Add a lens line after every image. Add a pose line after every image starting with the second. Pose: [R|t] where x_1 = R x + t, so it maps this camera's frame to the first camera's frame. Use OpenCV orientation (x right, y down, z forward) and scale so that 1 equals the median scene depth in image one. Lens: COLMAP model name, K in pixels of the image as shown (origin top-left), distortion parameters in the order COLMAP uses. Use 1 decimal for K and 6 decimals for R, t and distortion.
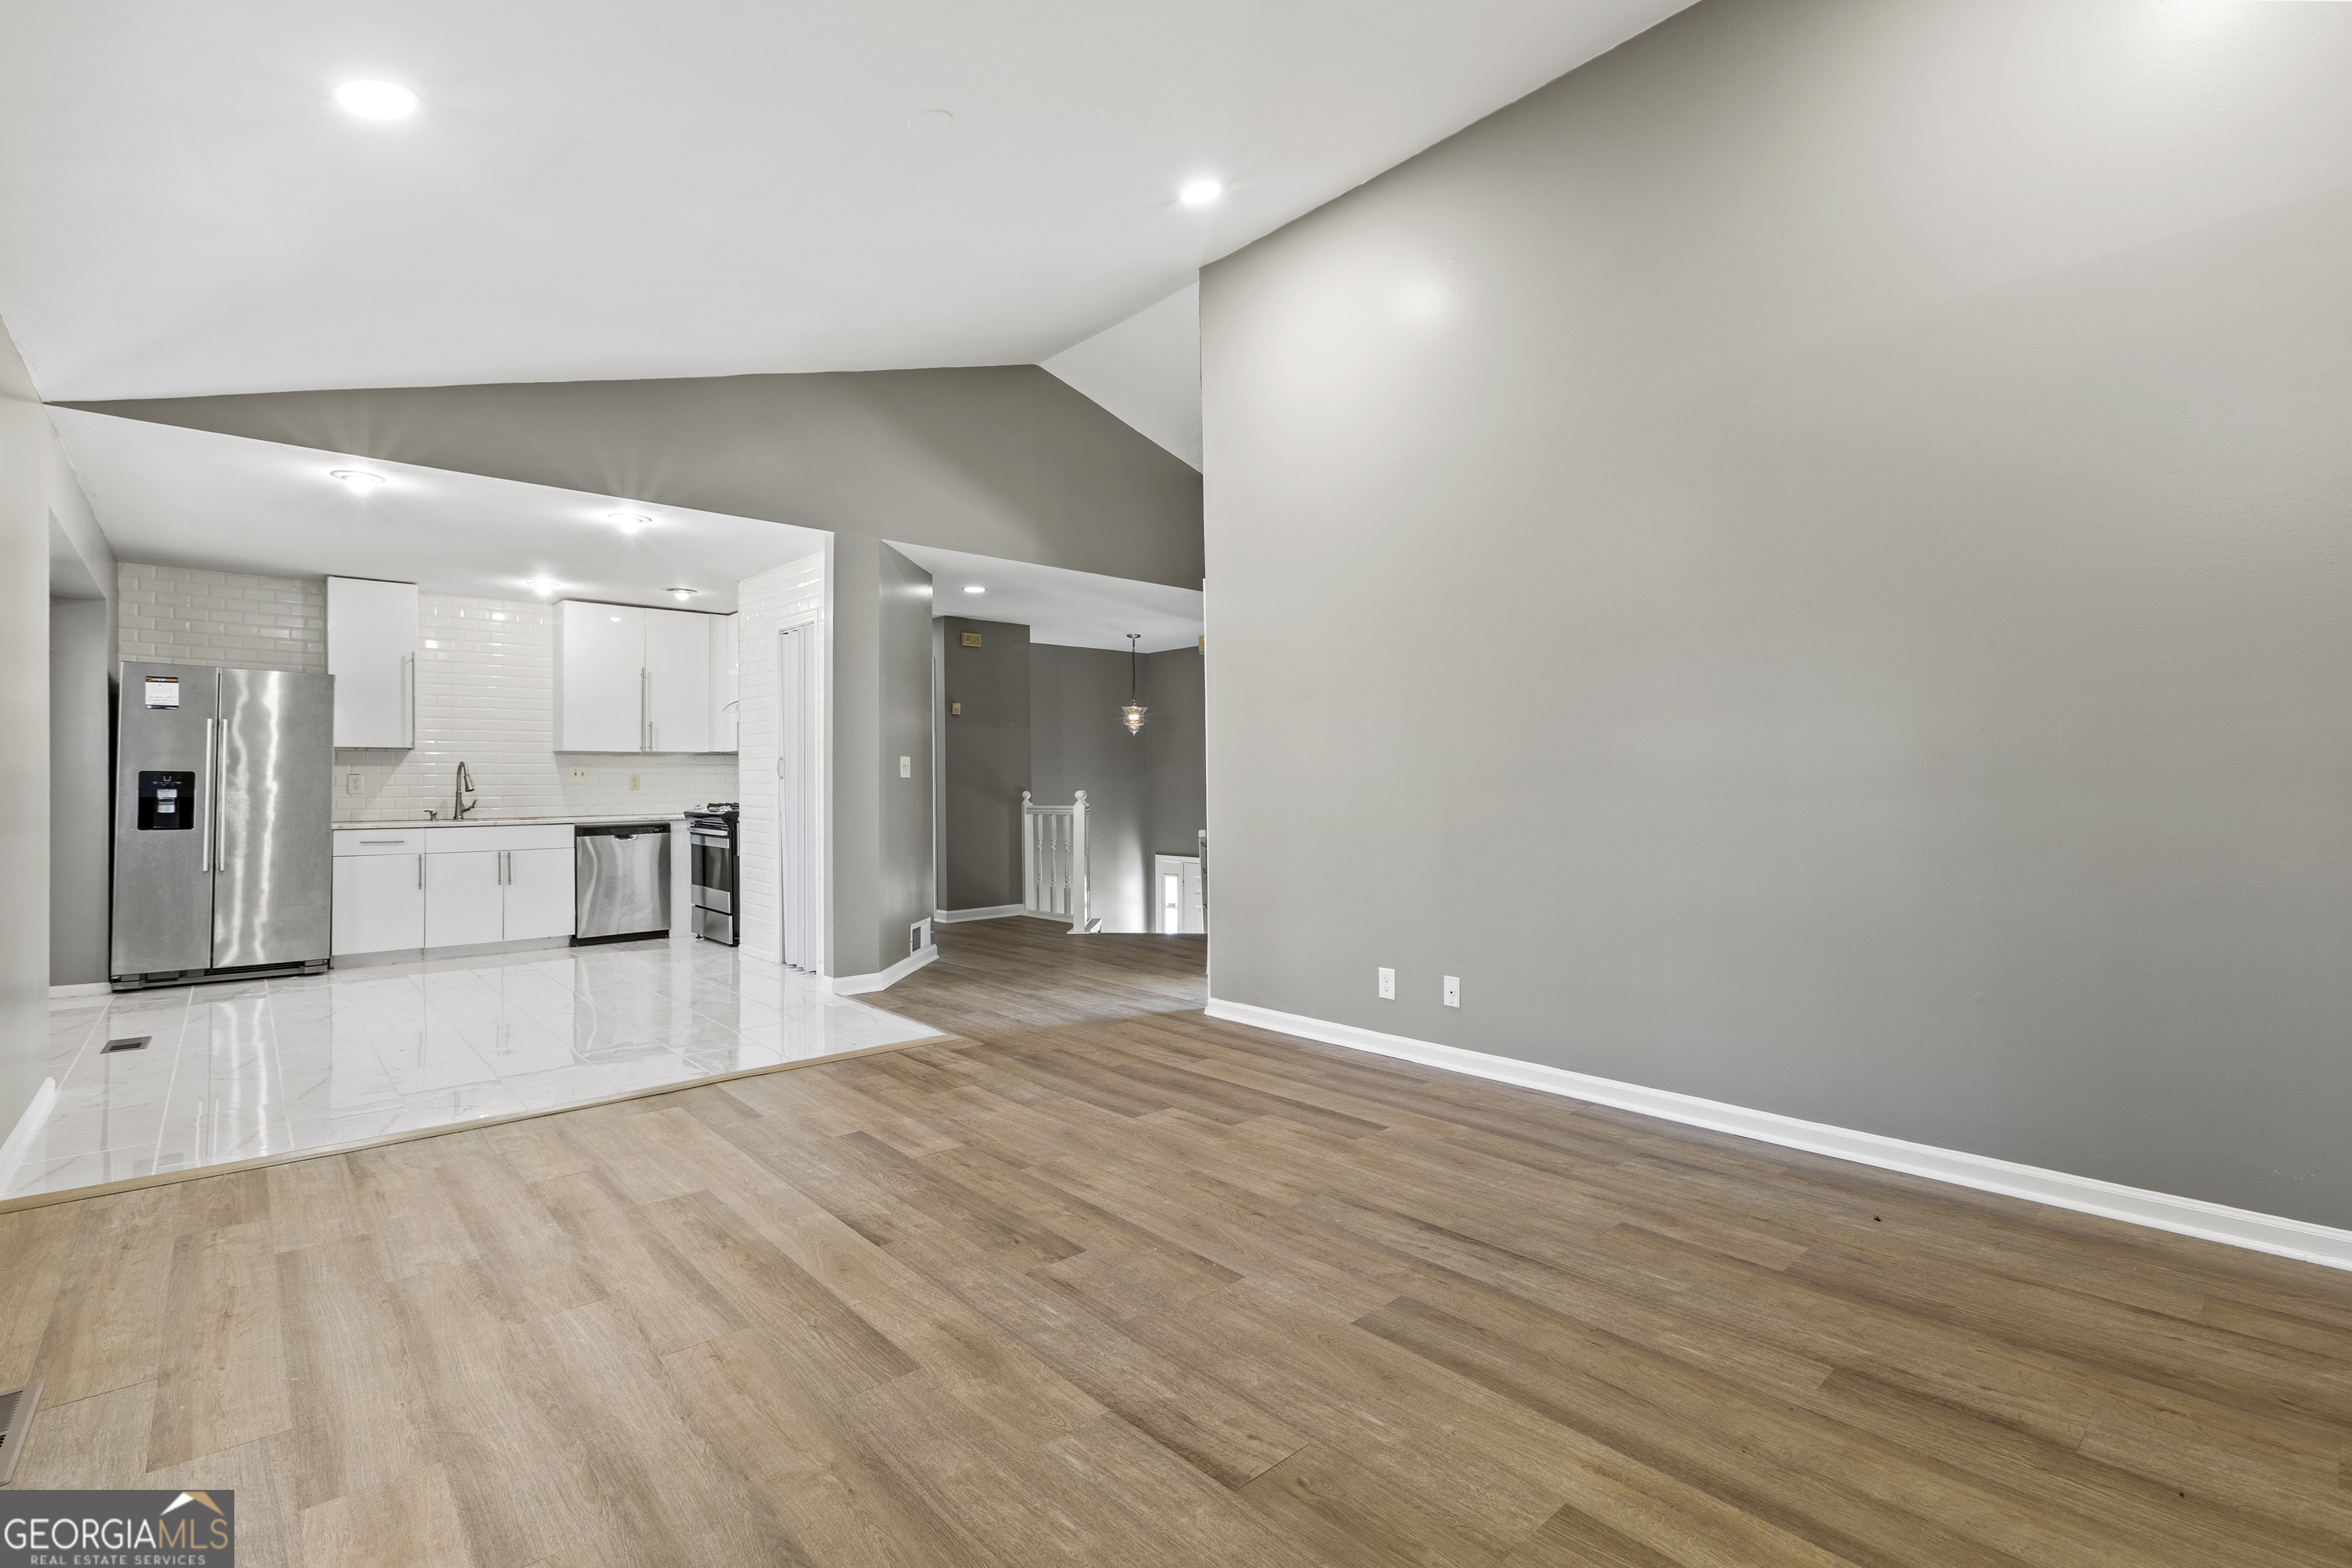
lens RADIAL K [[1051.2, 0, 1176.0], [0, 1051.2, 784.0], [0, 0, 1]] dist [-0.000144, -0.000190]
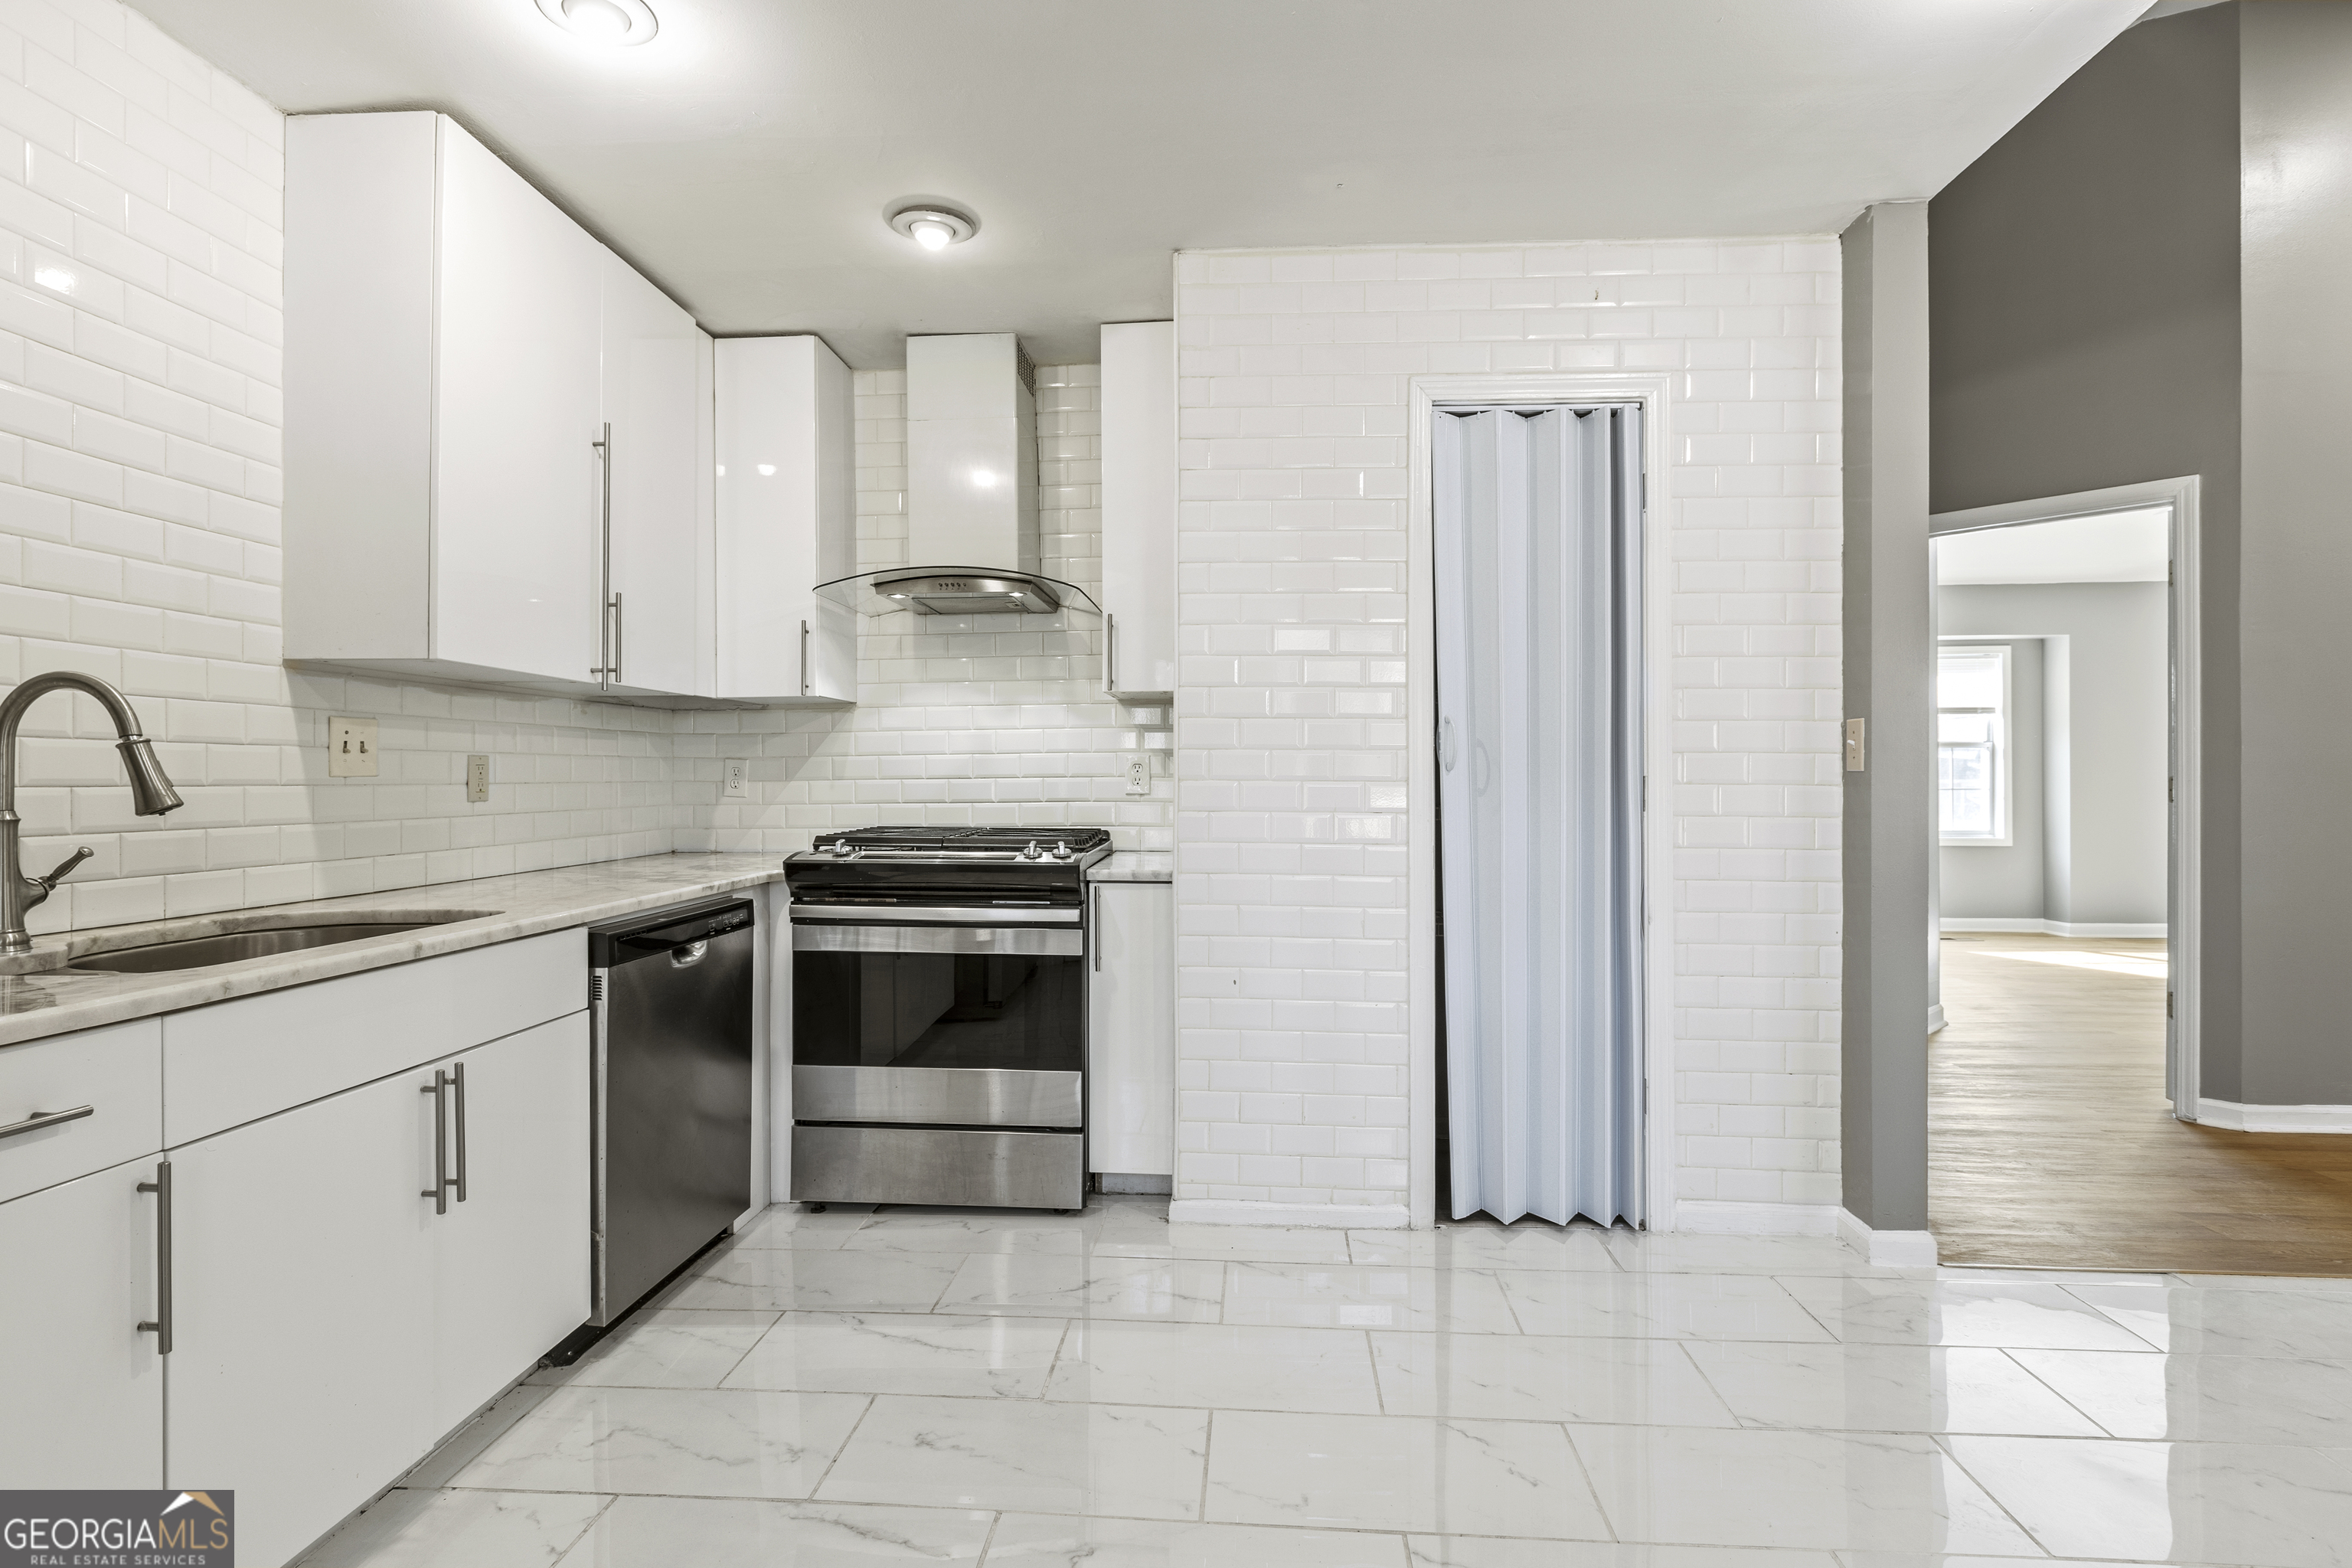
lens RADIAL K [[1121.2, 0, 1176.0], [0, 1121.2, 784.0], [0, 0, 1]] dist [-0.000474, 0.000246]
pose [[0.722041, 0.000863, 0.691850, -0.855353], [0.000678, 0.999998, -0.001955, 0.001881], [-0.691850, 0.001880, 0.722039, 0.867783]]
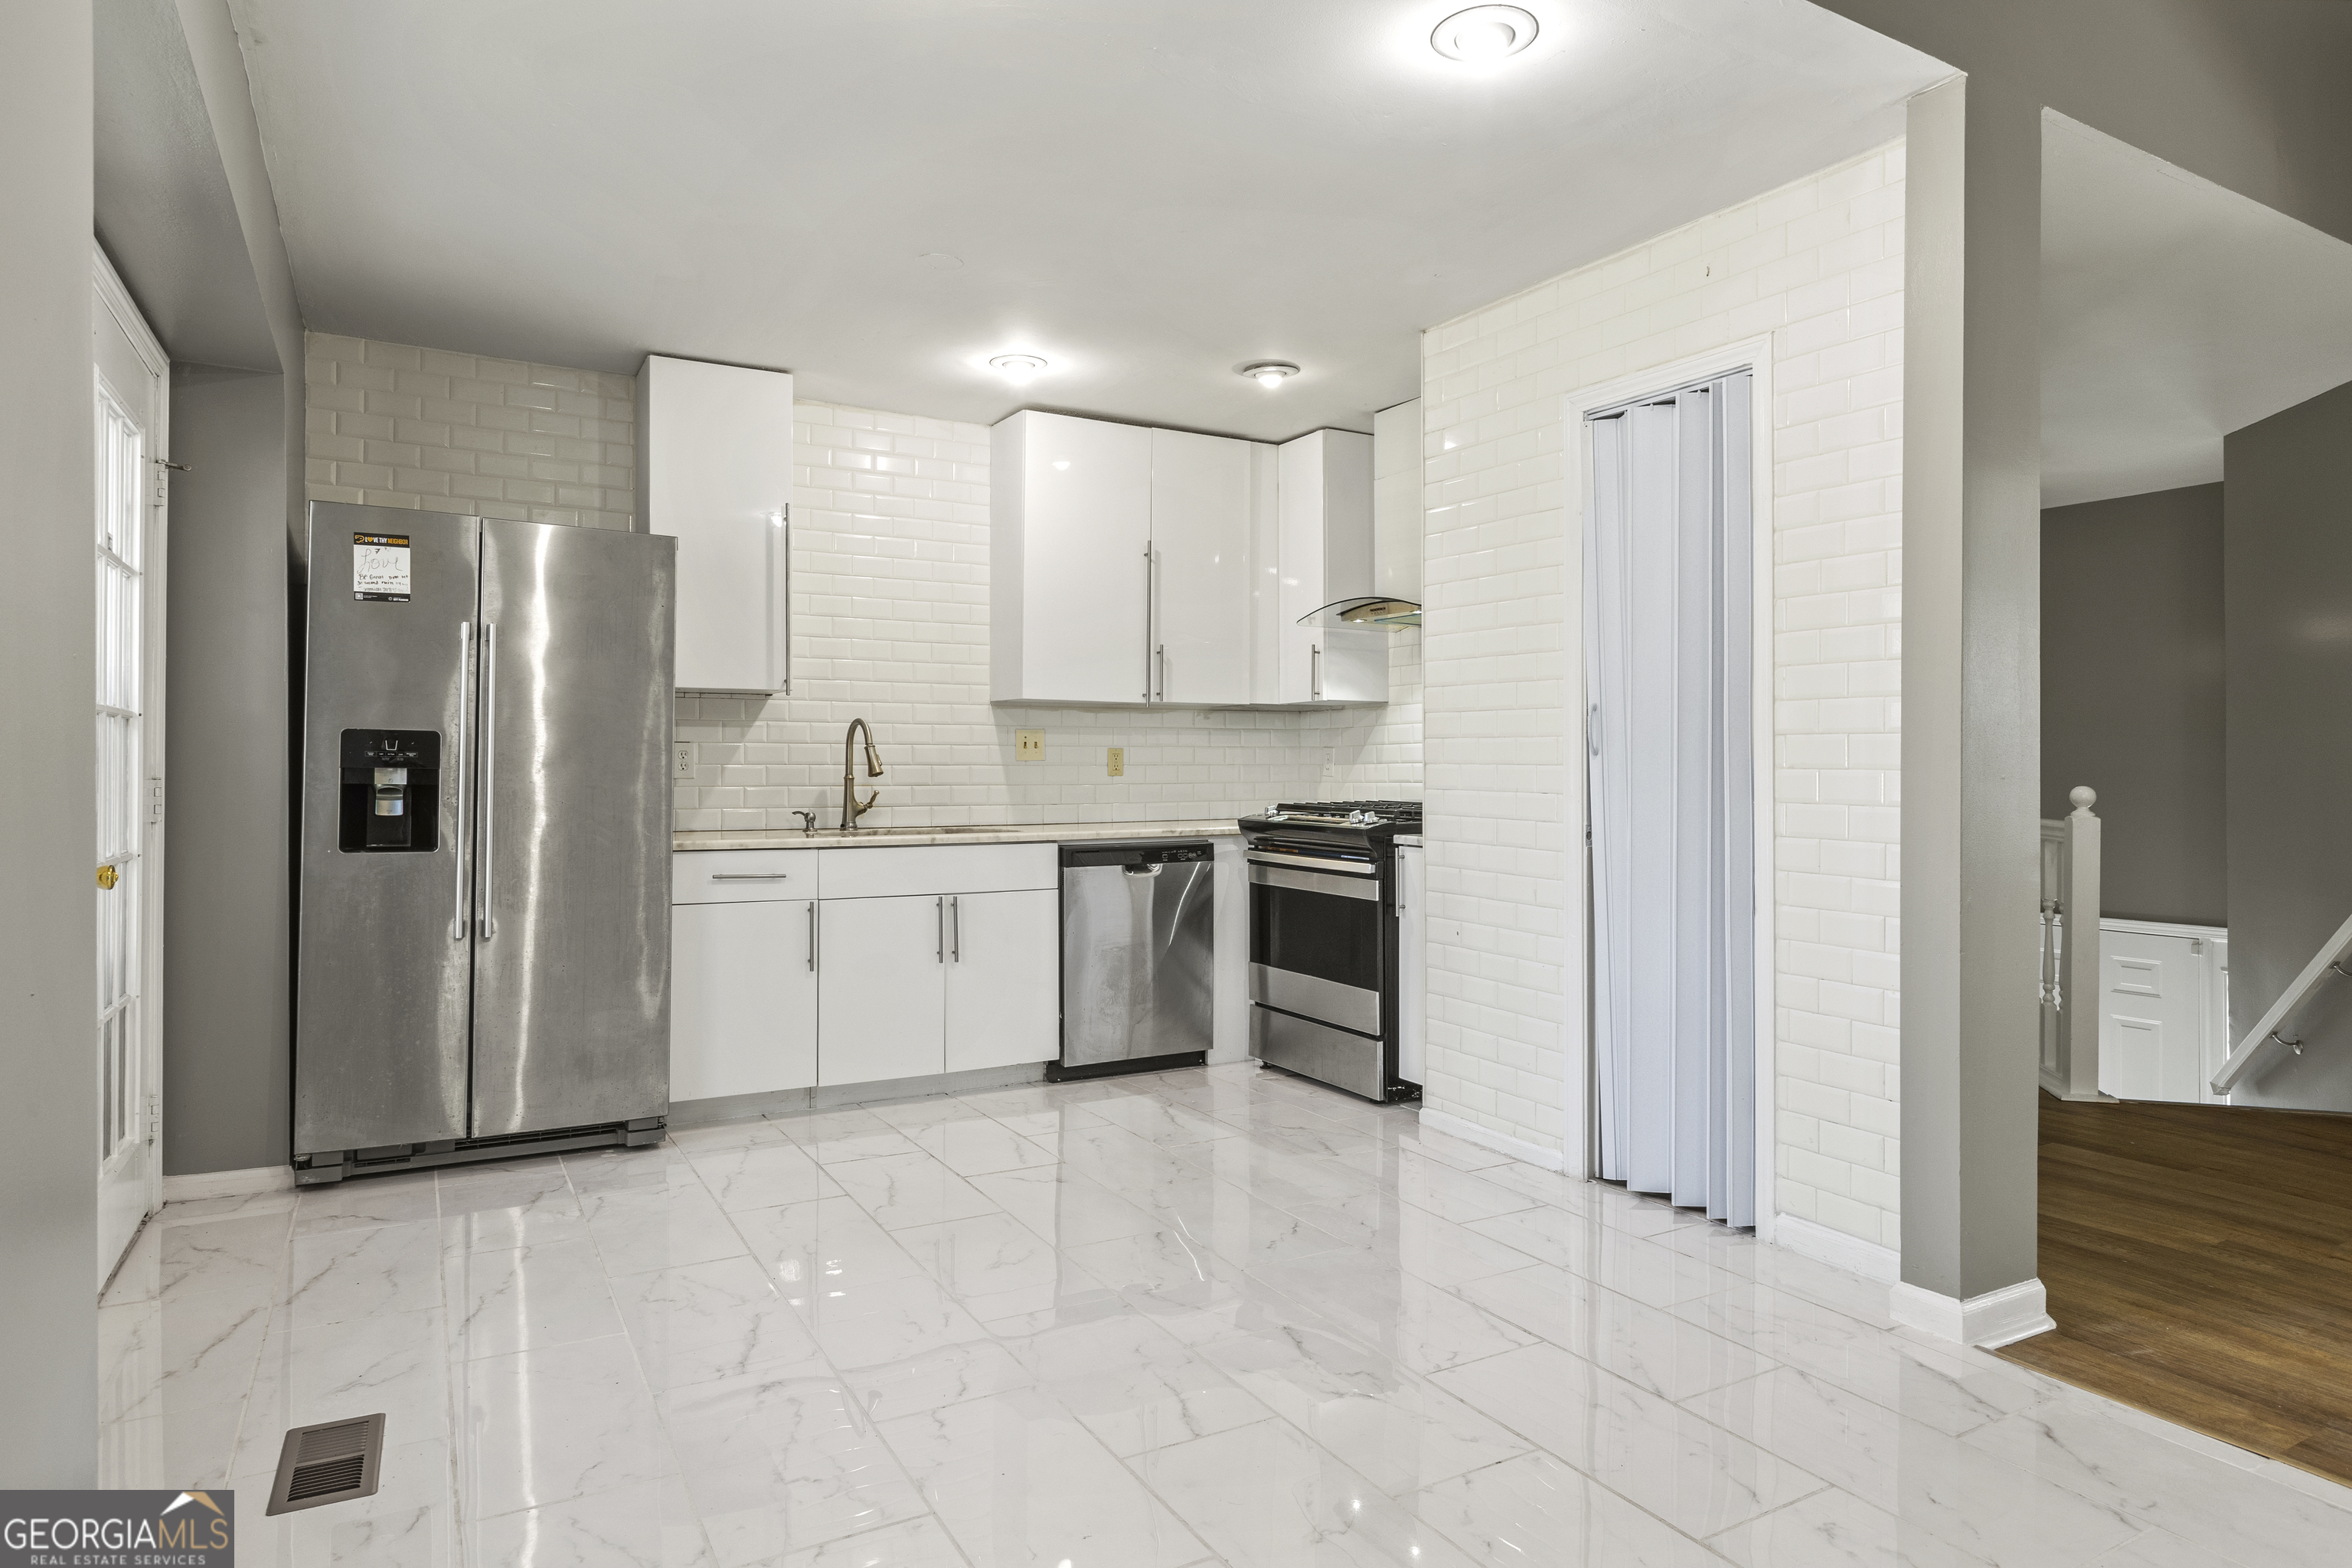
lens RADIAL K [[1353.3, 0, 1176.0], [0, 1353.3, 784.0], [0, 0, 1]] dist [-0.001572, 0.000326]
pose [[0.977103, 0.009744, -0.212542, -0.484876], [-0.007403, 0.999903, 0.011807, 0.002474], [0.212636, -0.009963, 0.977081, 0.478682]]
